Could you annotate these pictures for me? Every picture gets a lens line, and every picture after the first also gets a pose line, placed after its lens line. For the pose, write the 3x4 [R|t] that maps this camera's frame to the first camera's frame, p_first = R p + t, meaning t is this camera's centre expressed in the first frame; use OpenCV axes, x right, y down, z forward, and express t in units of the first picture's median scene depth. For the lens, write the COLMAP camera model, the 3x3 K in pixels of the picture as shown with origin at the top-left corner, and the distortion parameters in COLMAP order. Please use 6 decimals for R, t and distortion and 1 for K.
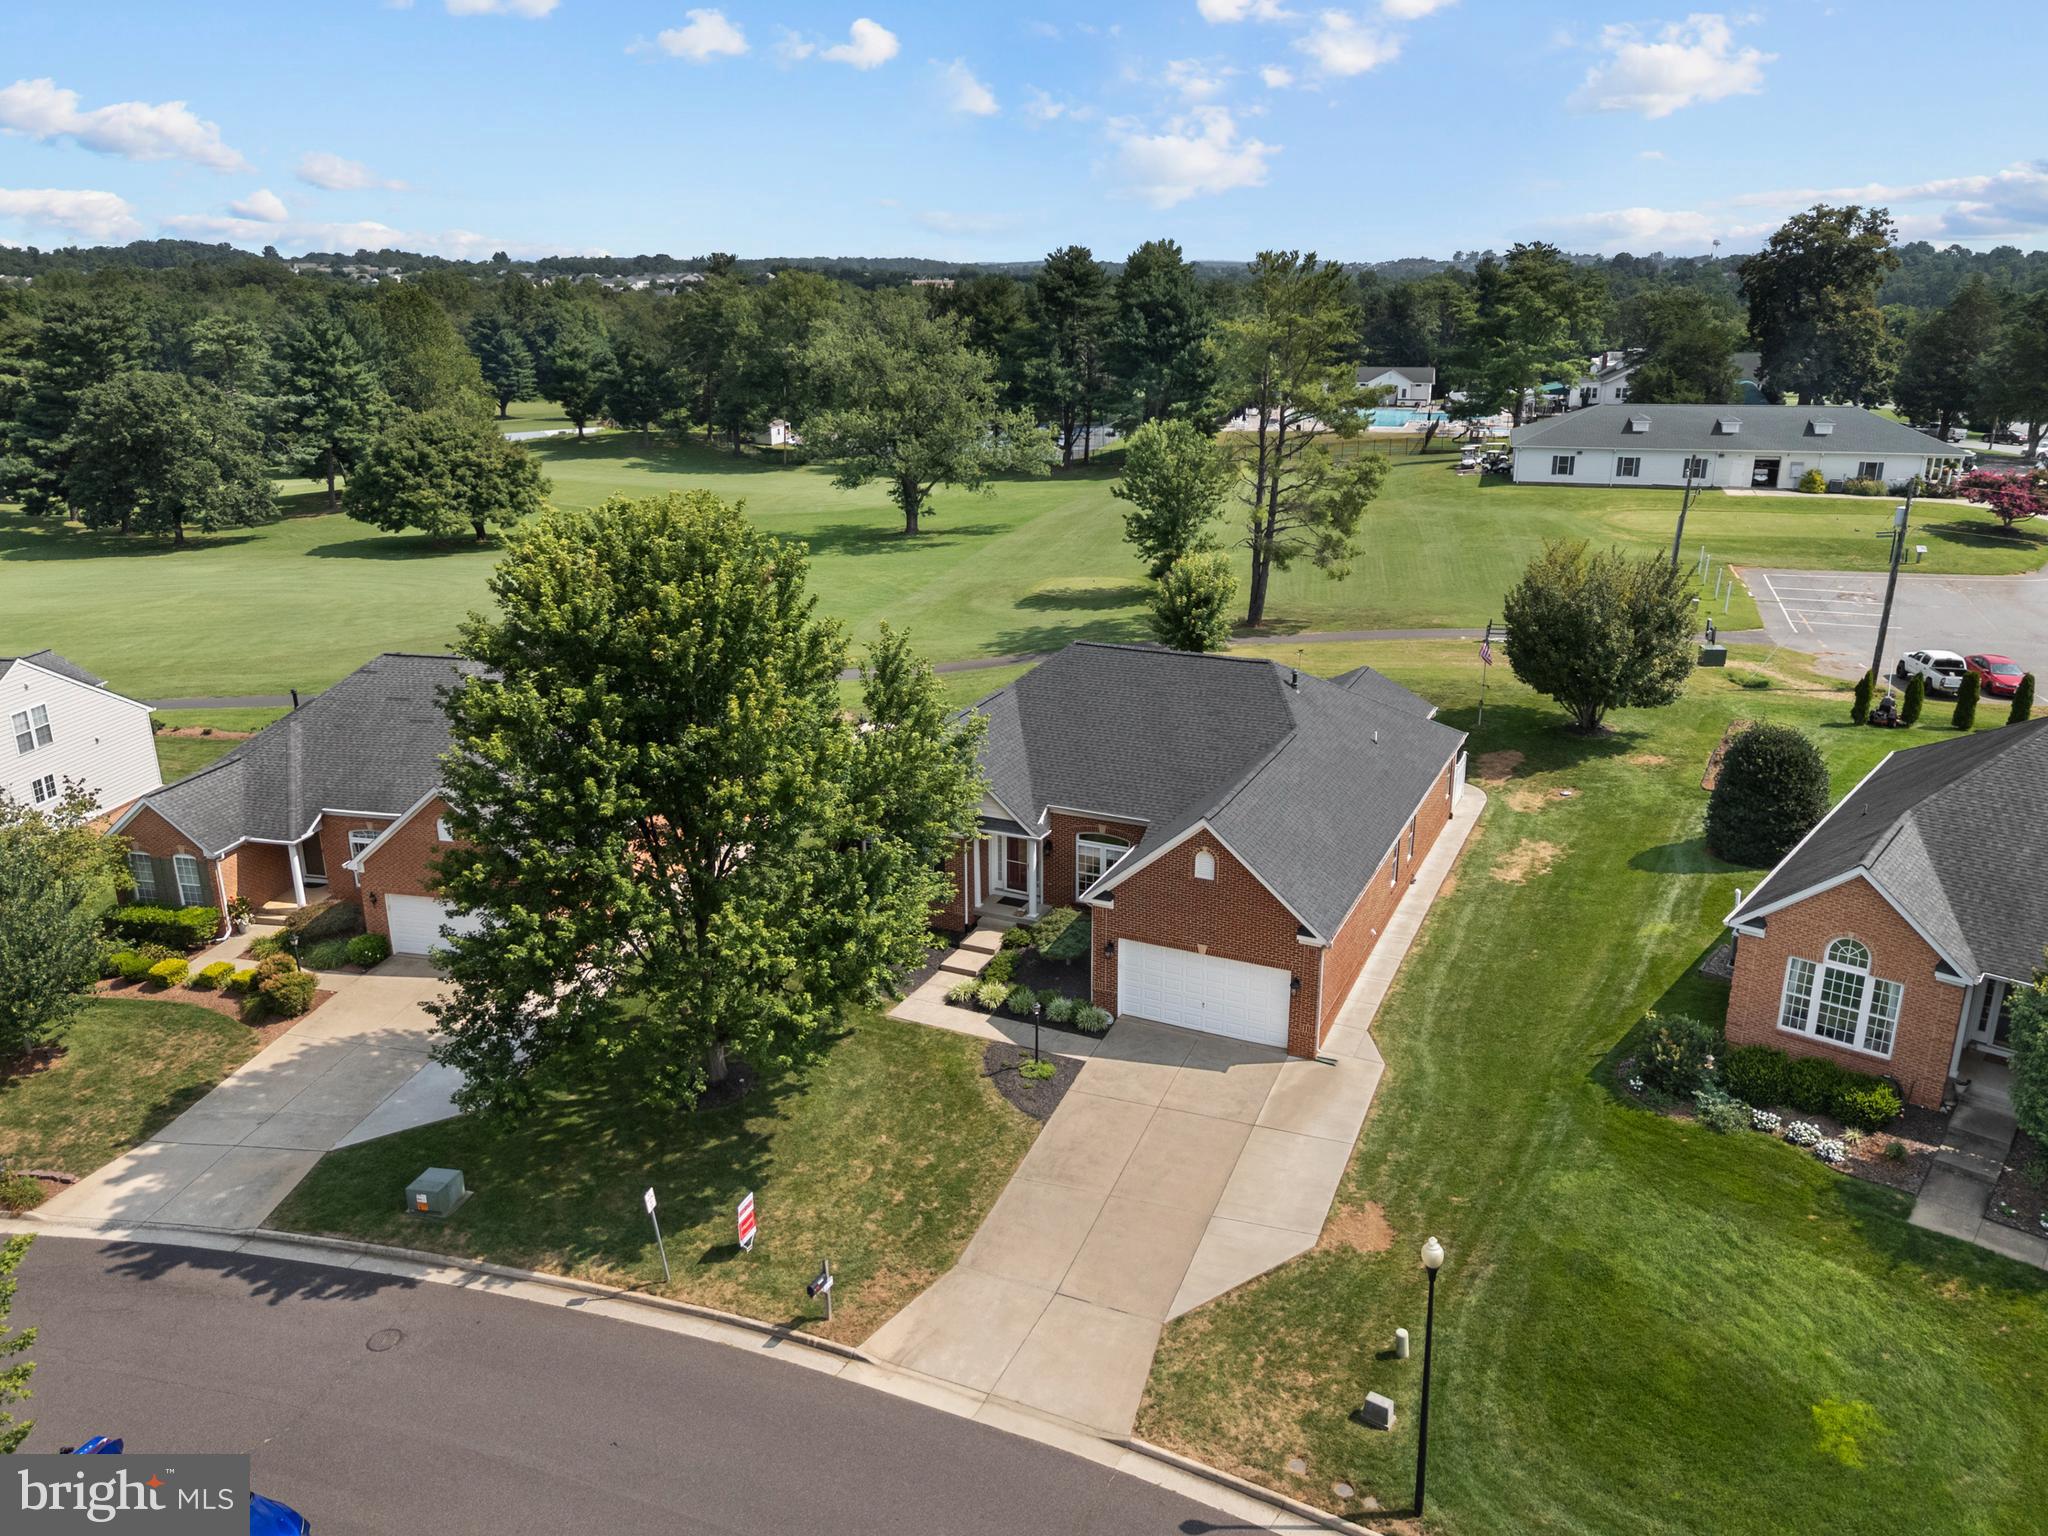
lens RADIAL K [[1507.8, 0, 1018.7], [0, 1507.8, 764.2], [0, 0, 1]] dist [0.090894, -0.099064]
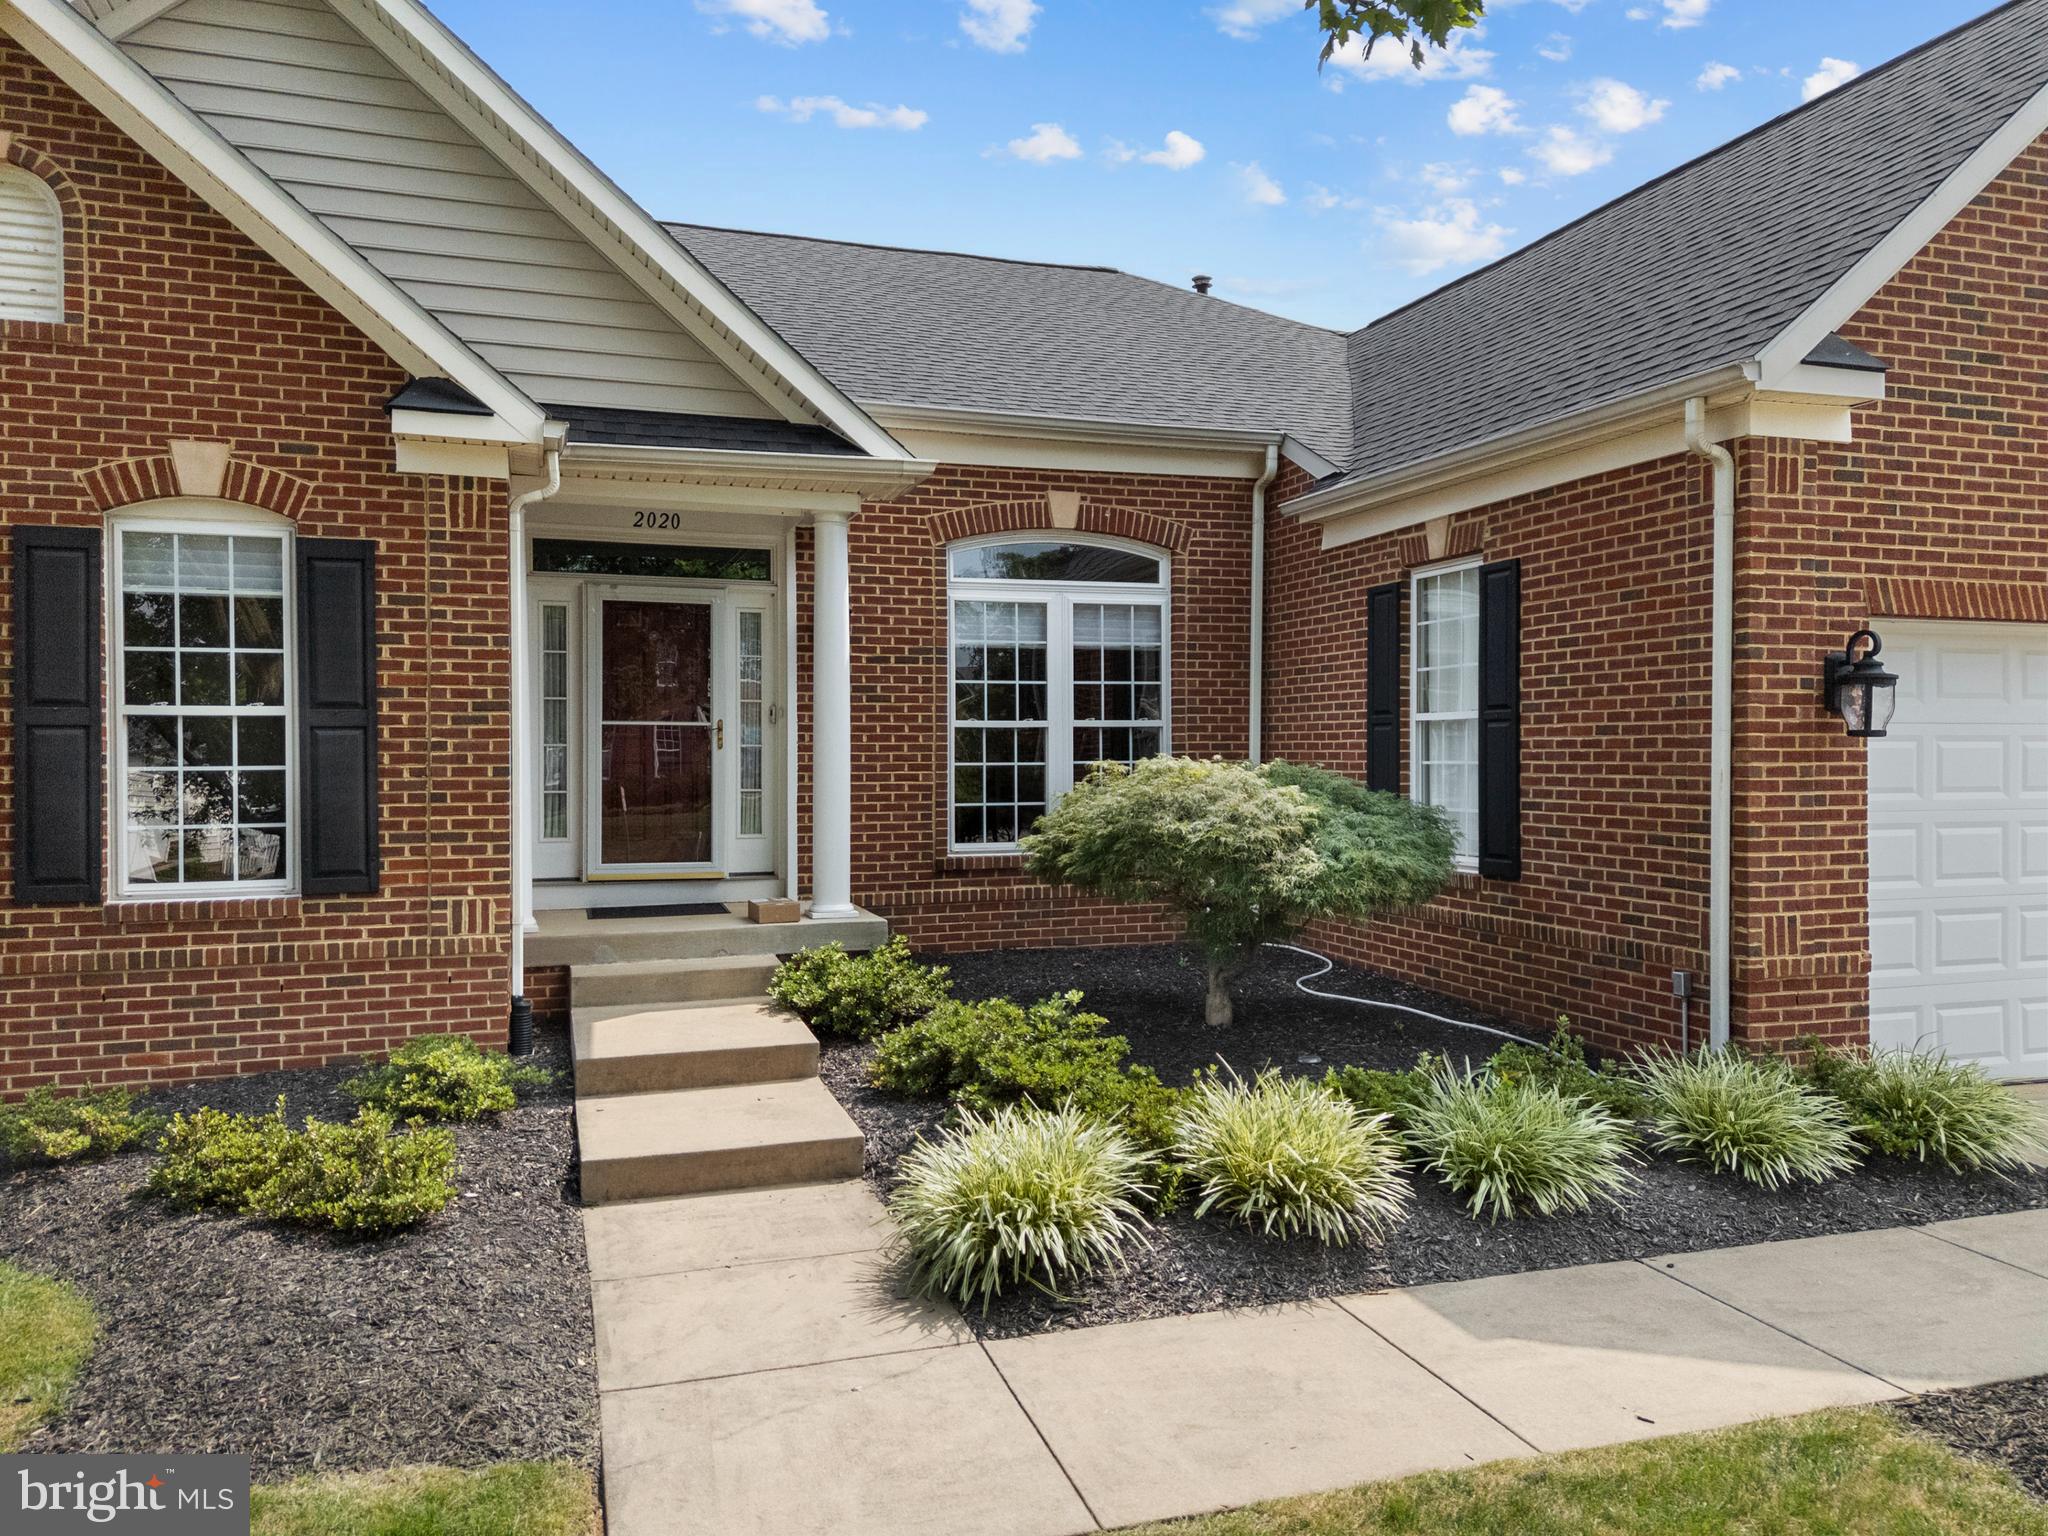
lens RADIAL K [[1507.8, 0, 1018.7], [0, 1507.8, 764.2], [0, 0, 1]] dist [0.090894, -0.099064]
pose [[0.722590, -0.002216, 0.691274, -0.120989], [0.216031, 0.950634, -0.222770, 0.137523], [-0.656654, 0.310308, 0.687397, 0.865885]]
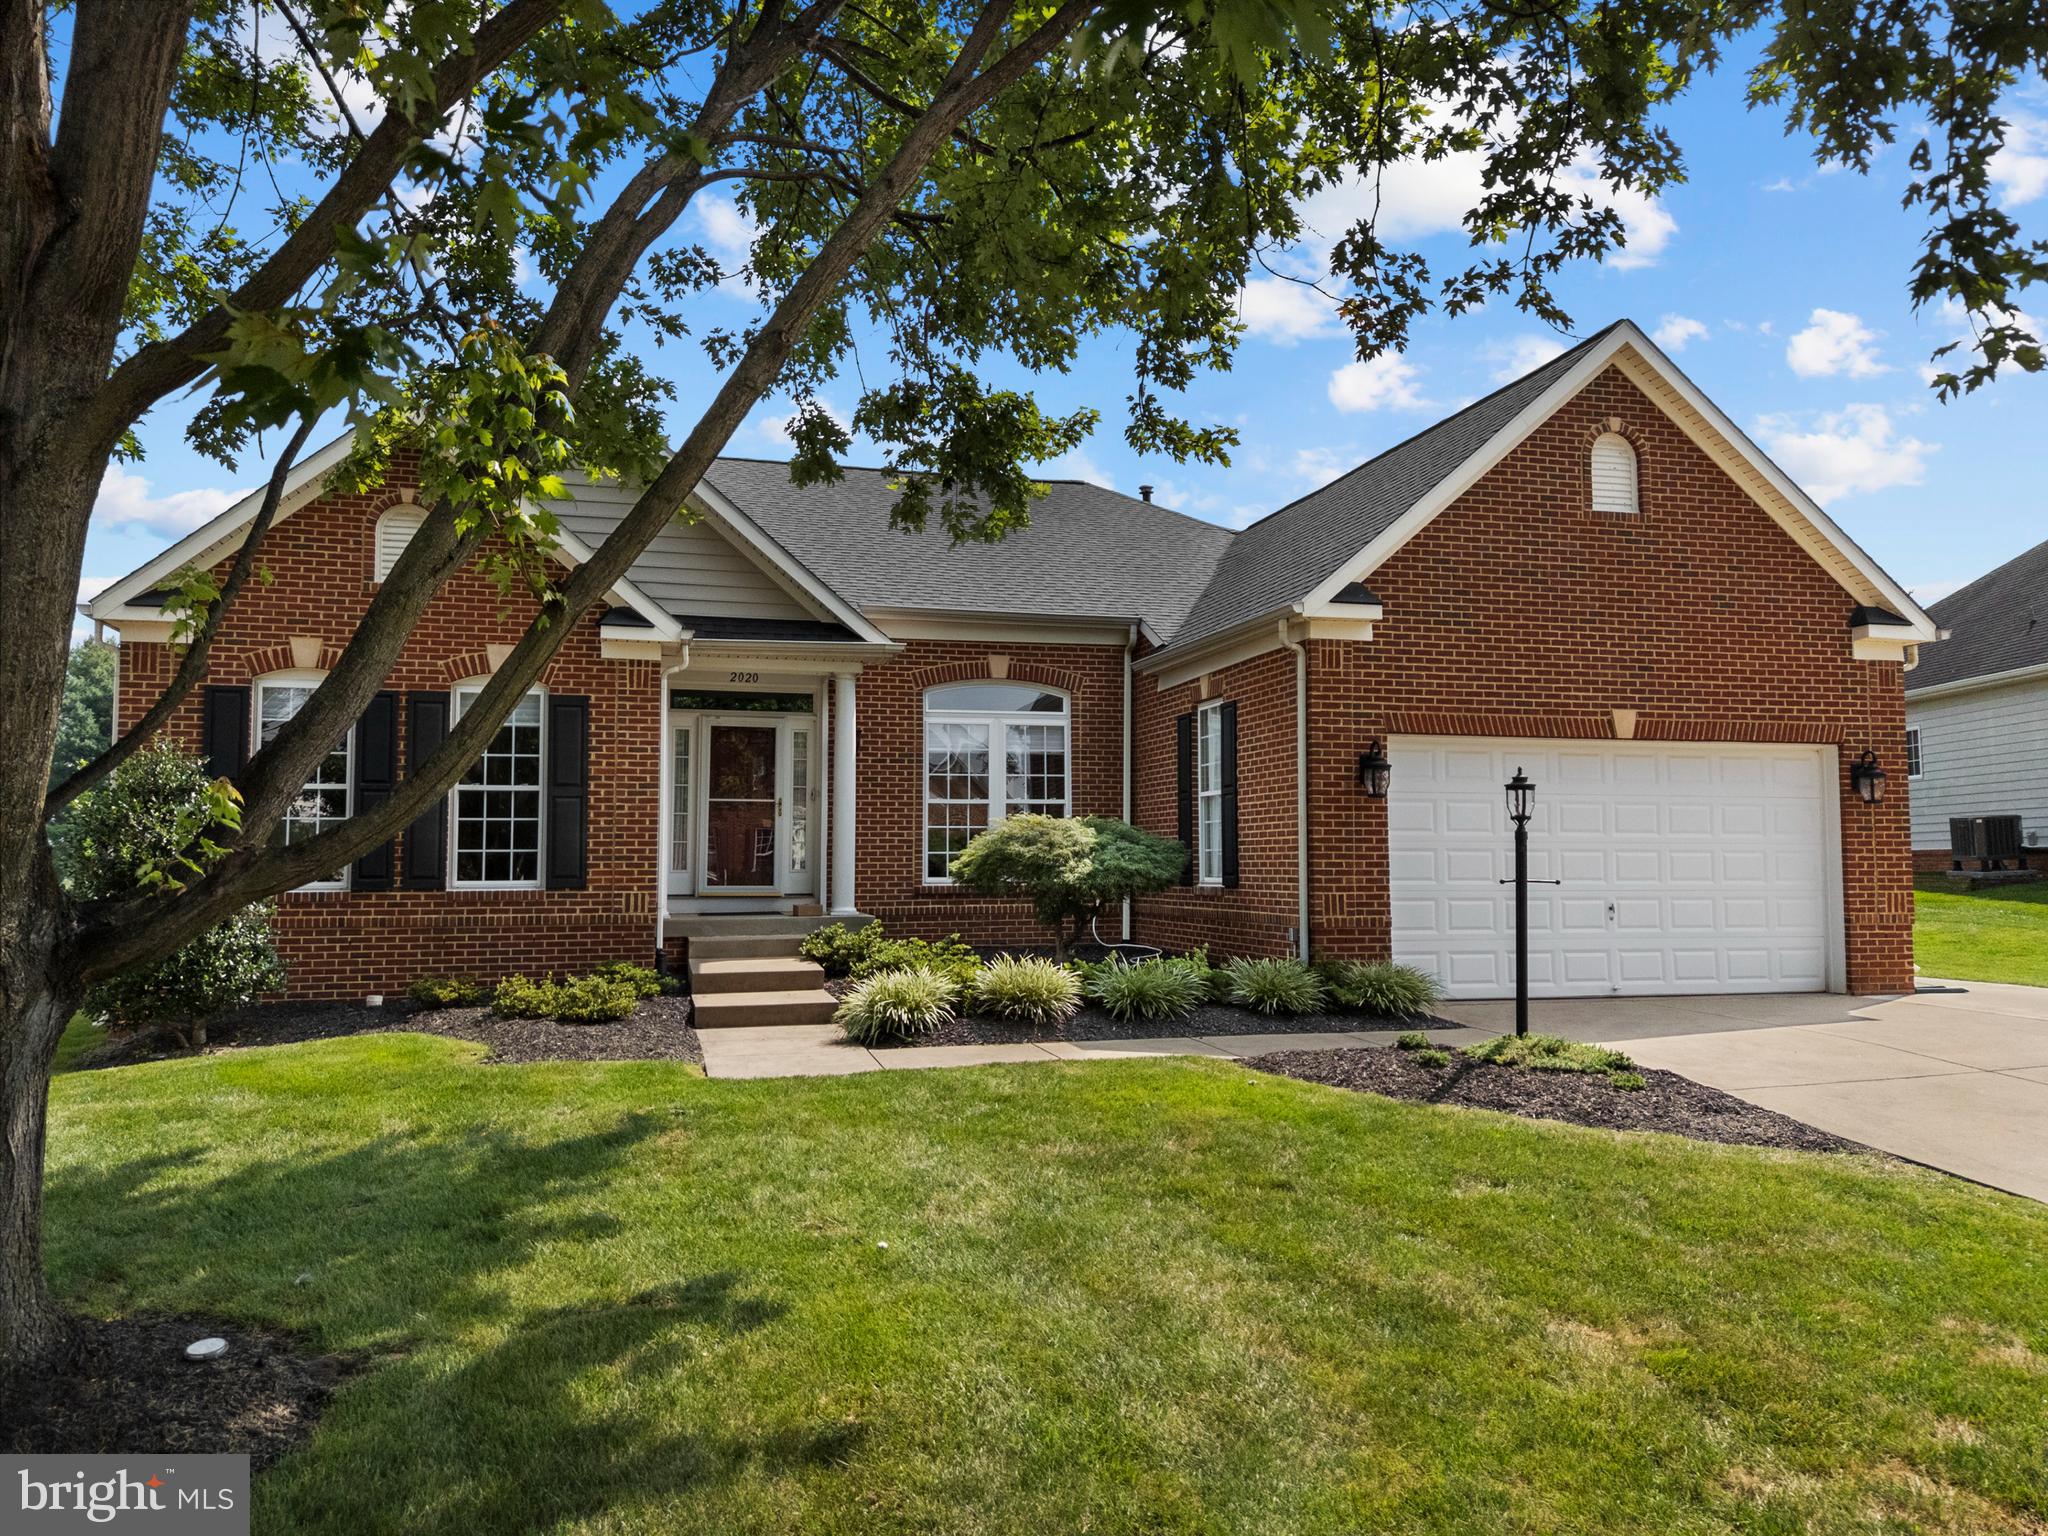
lens RADIAL K [[1507.8, 0, 1018.7], [0, 1507.8, 764.2], [0, 0, 1]] dist [0.090894, -0.099064]
pose [[0.766656, 0.047601, 0.640291, -0.189715], [0.199395, 0.930287, -0.307907, 0.189520], [-0.610311, 0.363730, 0.703719, 0.748729]]
